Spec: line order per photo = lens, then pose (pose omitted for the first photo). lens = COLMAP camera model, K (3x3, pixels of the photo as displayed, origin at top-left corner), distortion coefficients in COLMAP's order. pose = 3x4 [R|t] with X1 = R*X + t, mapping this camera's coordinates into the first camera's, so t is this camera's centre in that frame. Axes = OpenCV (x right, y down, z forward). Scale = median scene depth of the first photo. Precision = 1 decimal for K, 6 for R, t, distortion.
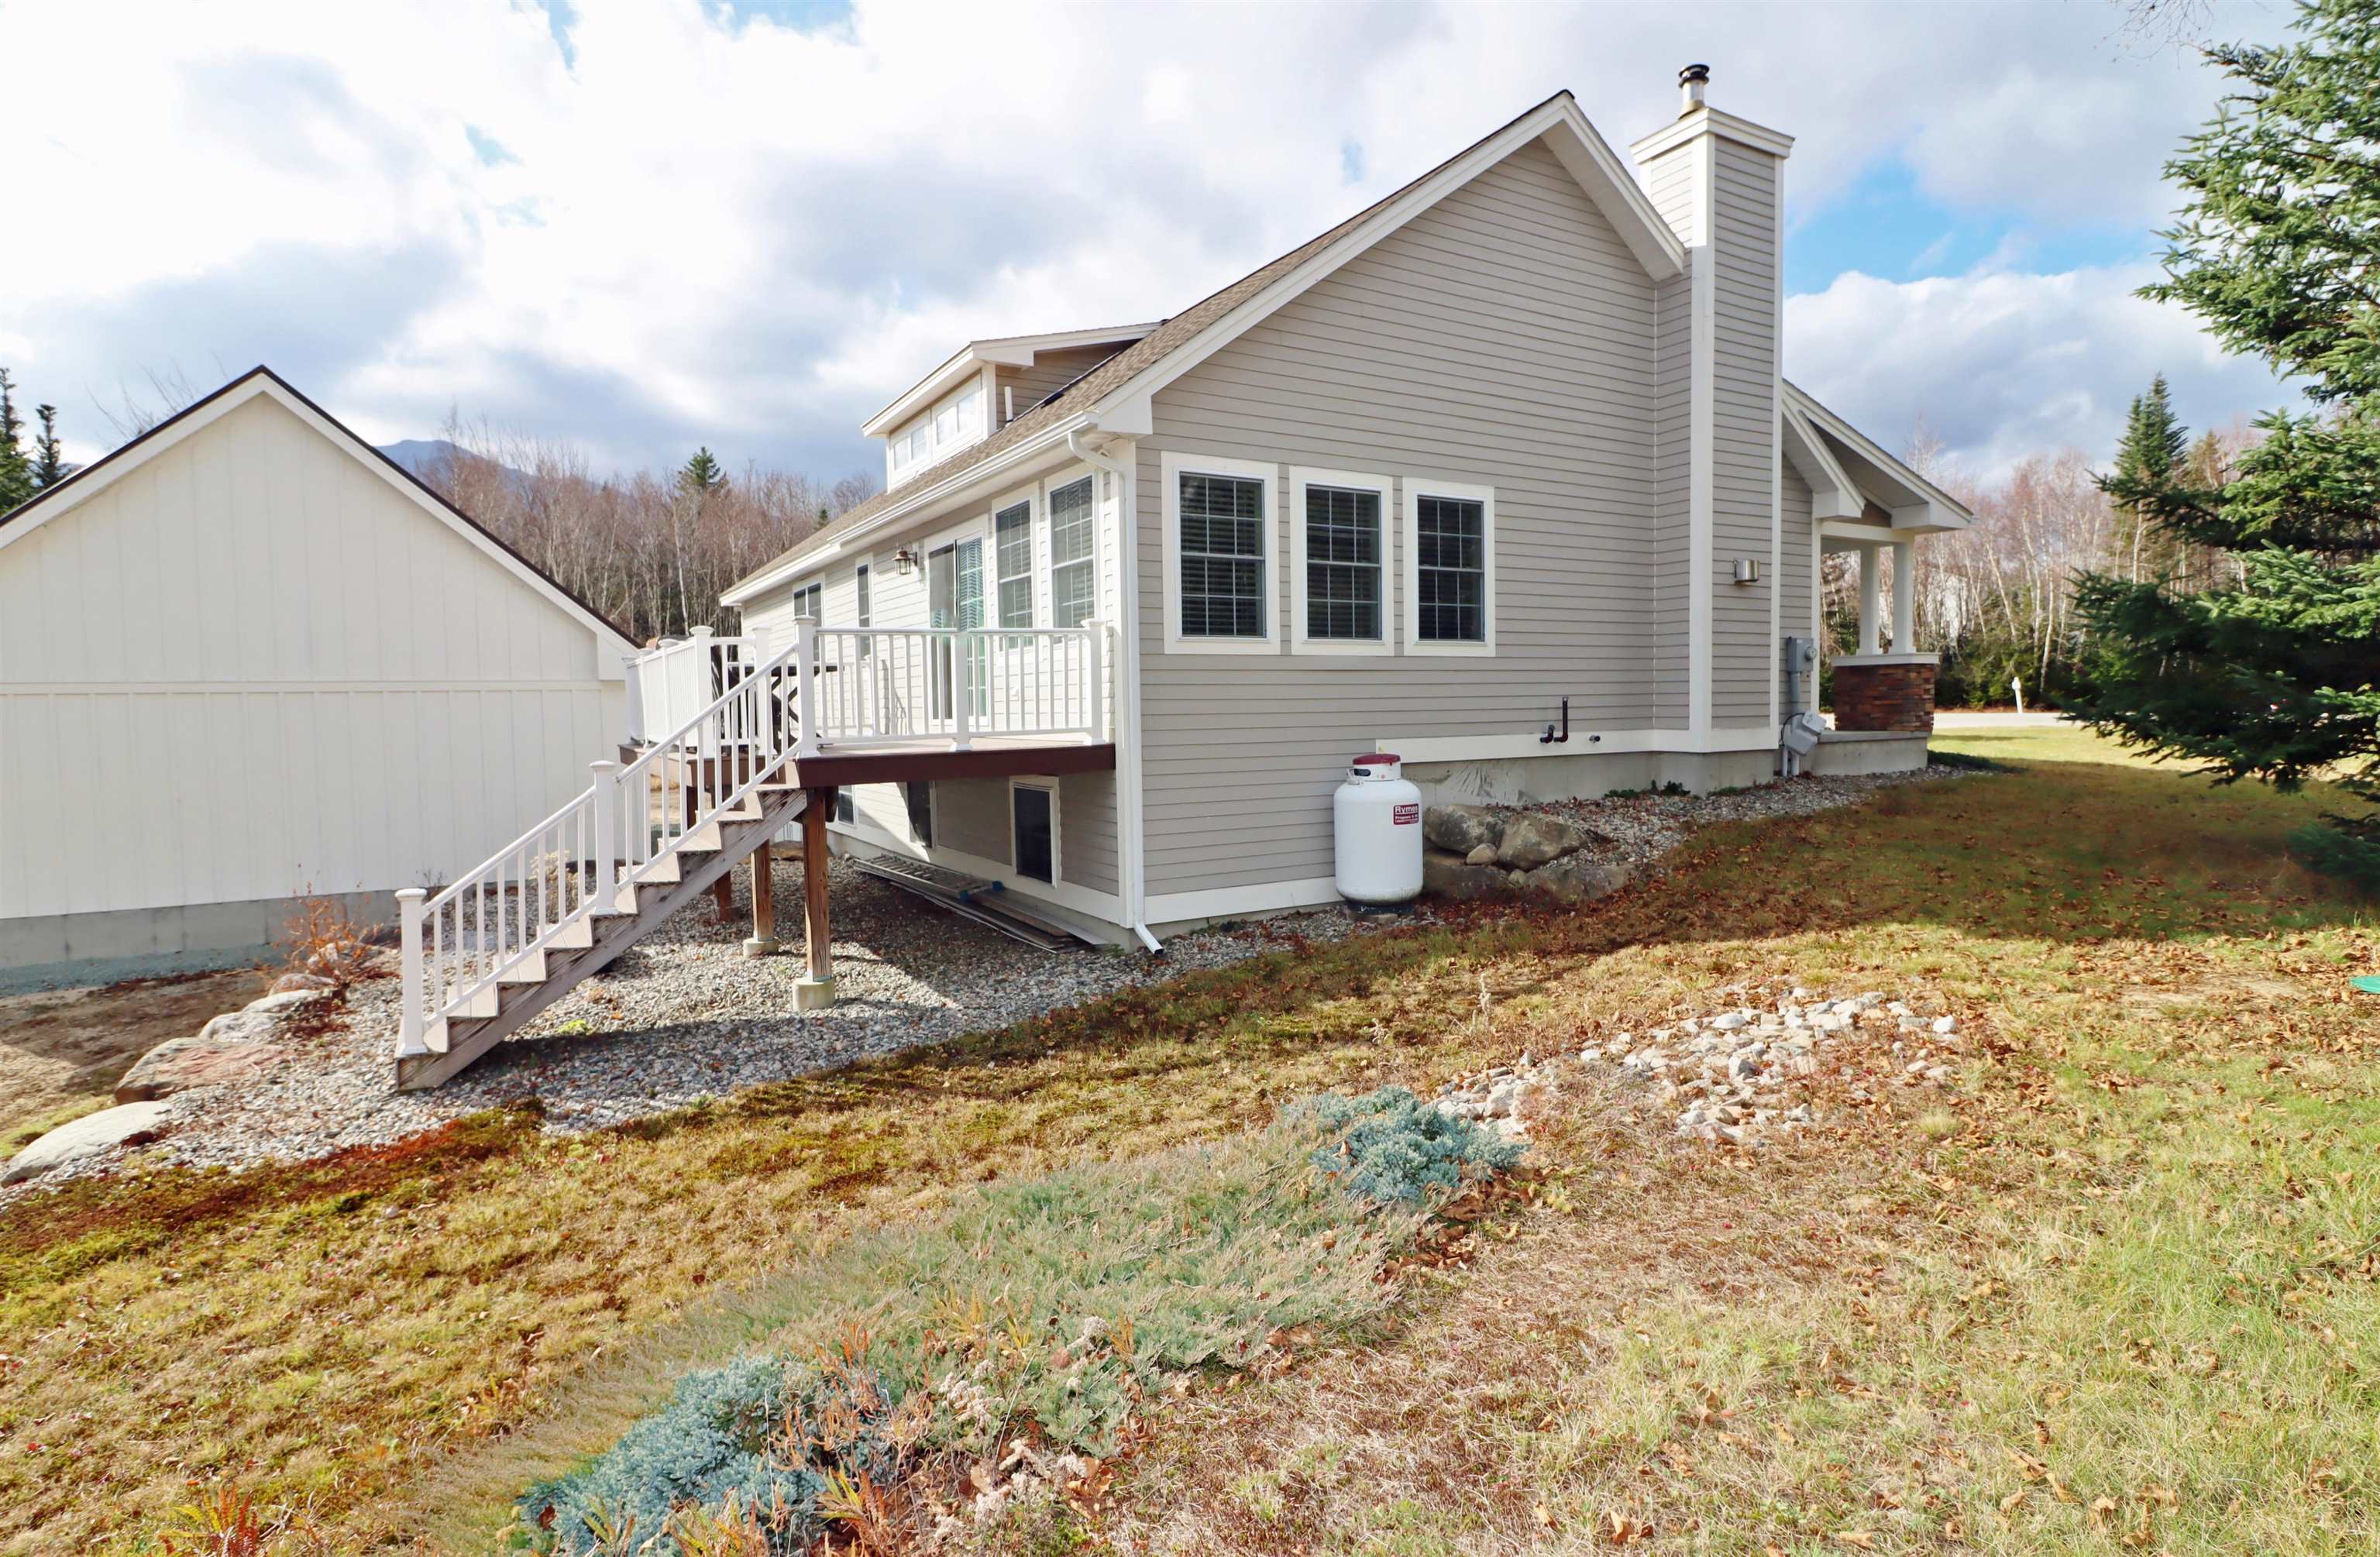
lens RADIAL K [[1190.9, 0, 1190.0], [0, 1190.9, 778.5], [0, 0, 1]] dist [-0.000522, -0.000049]
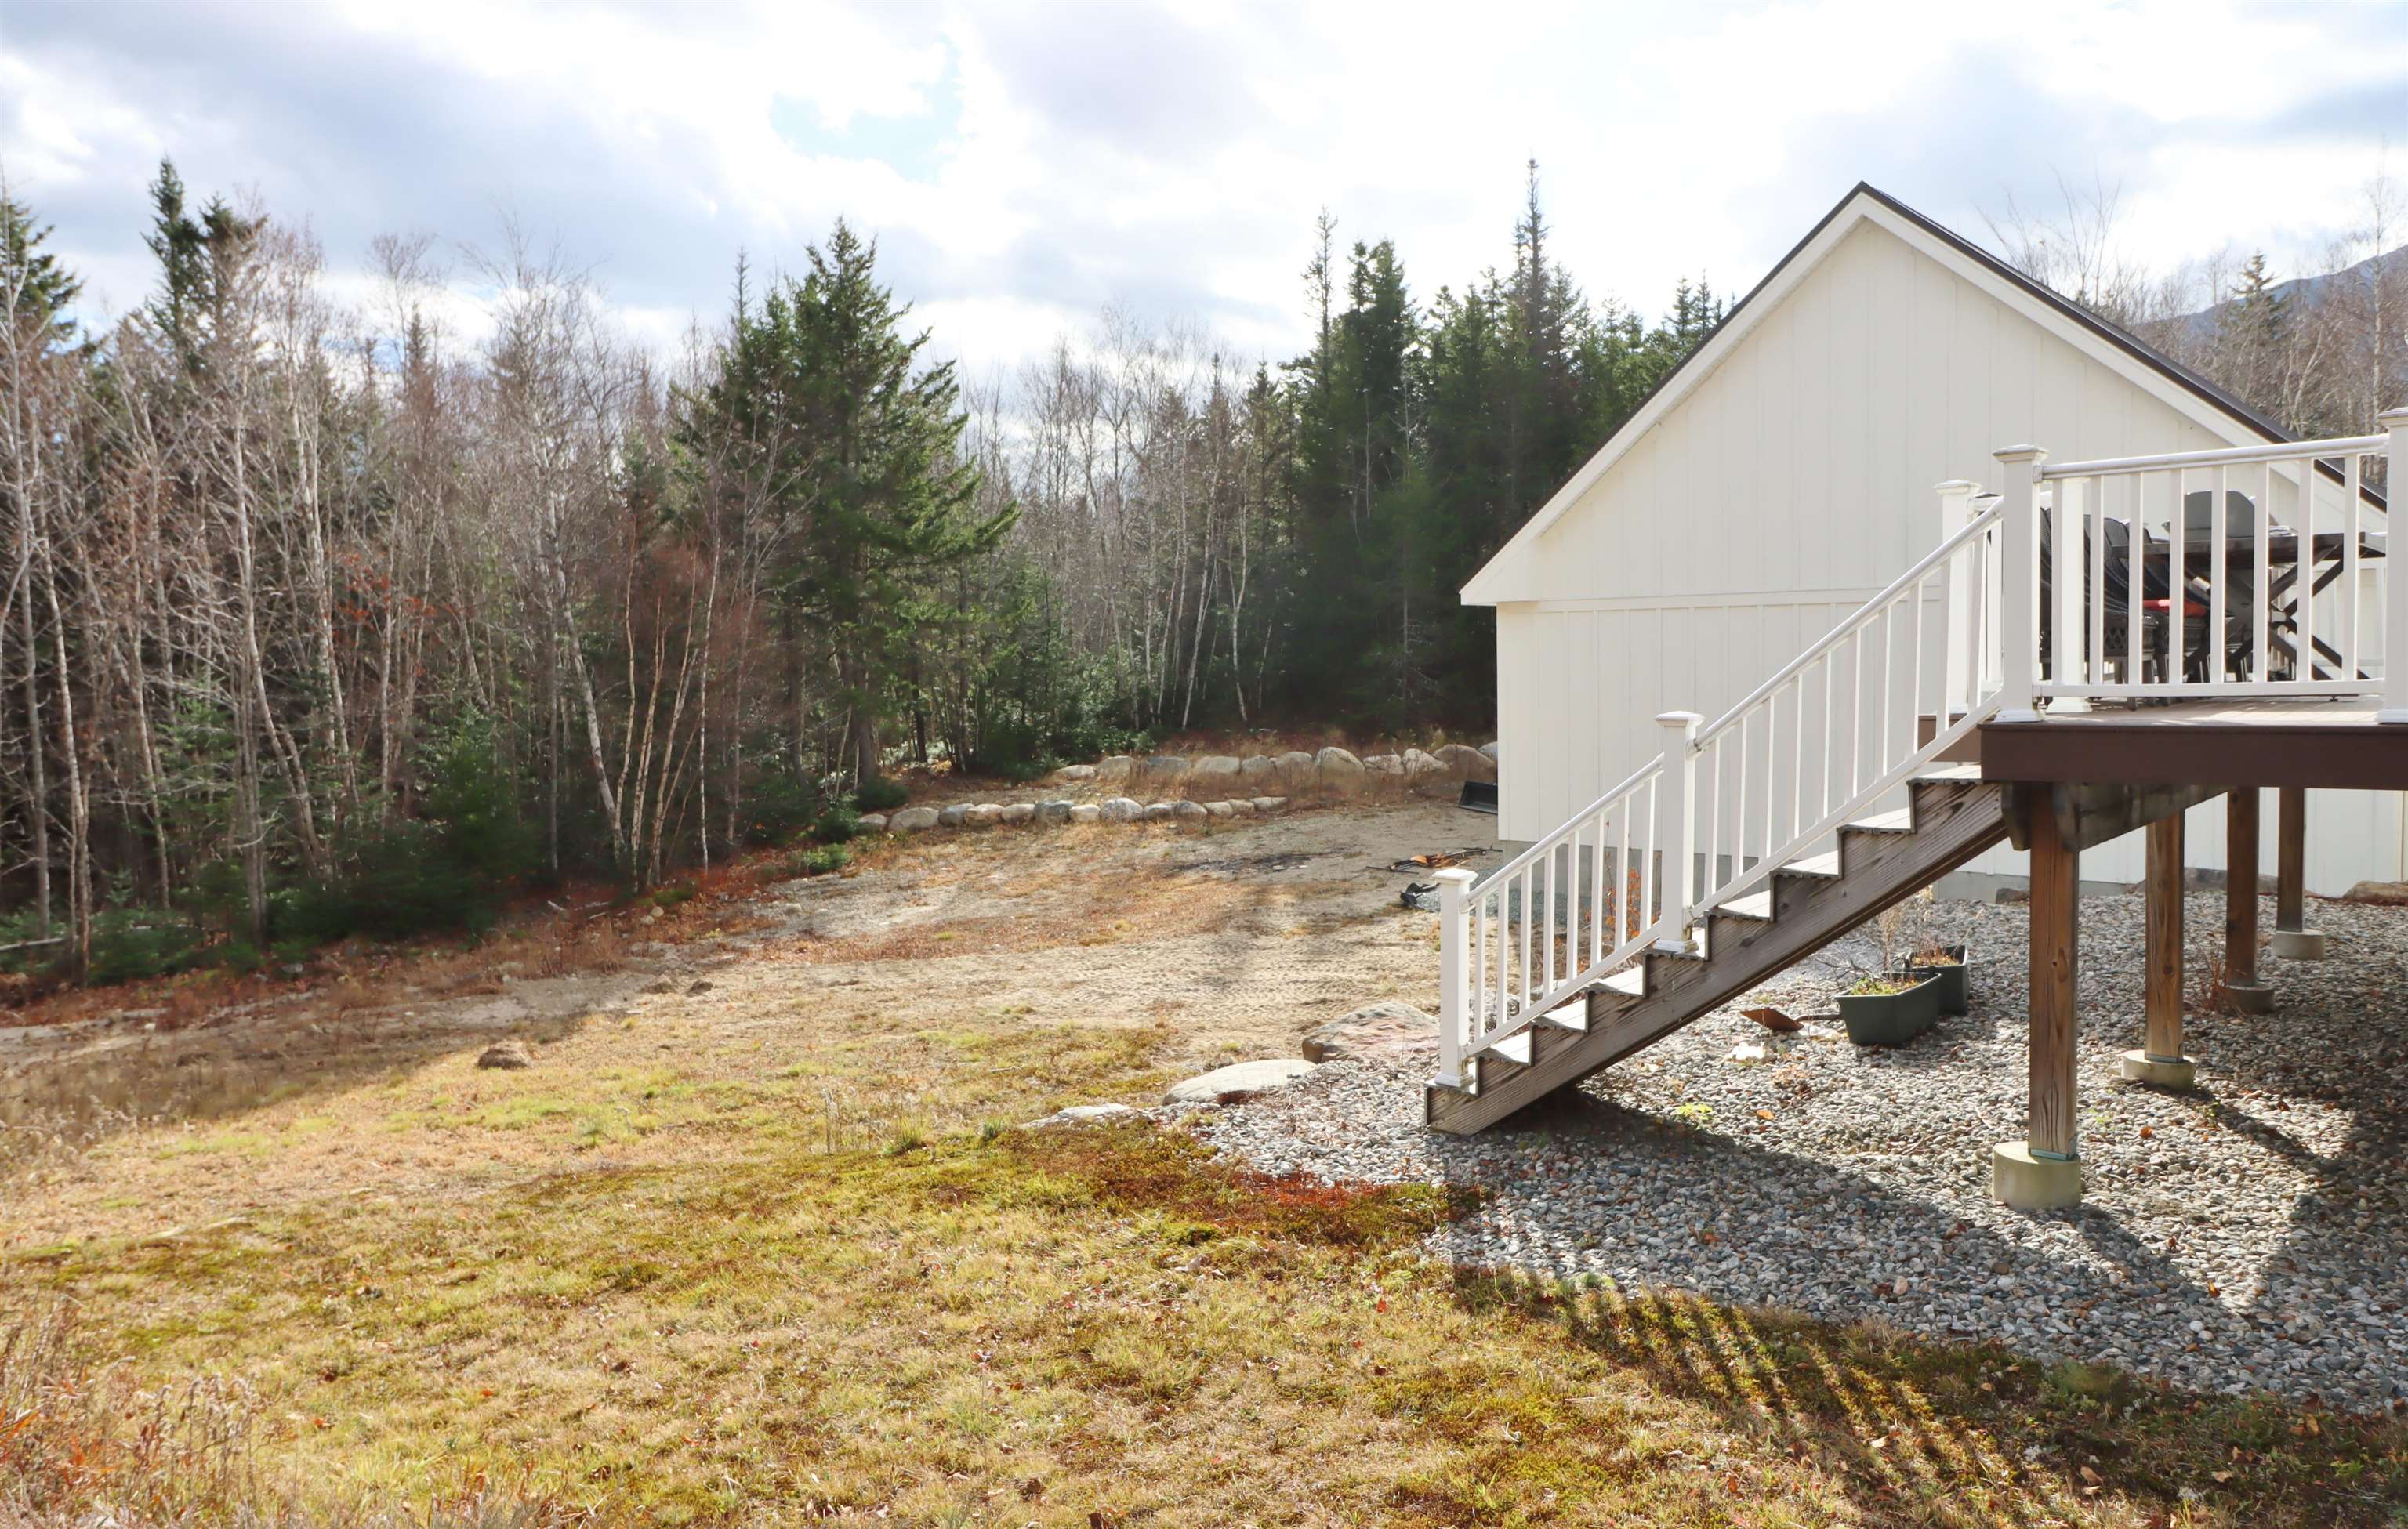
lens RADIAL K [[1644.7, 0, 1204.0], [0, 1644.7, 764.5], [0, 0, 1]] dist [0.002861, 0.002705]
pose [[0.294600, 0.071301, -0.952957, 0.296738], [-0.034345, 0.997358, 0.064006, -0.037953], [0.955003, 0.013873, 0.296271, 0.524725]]
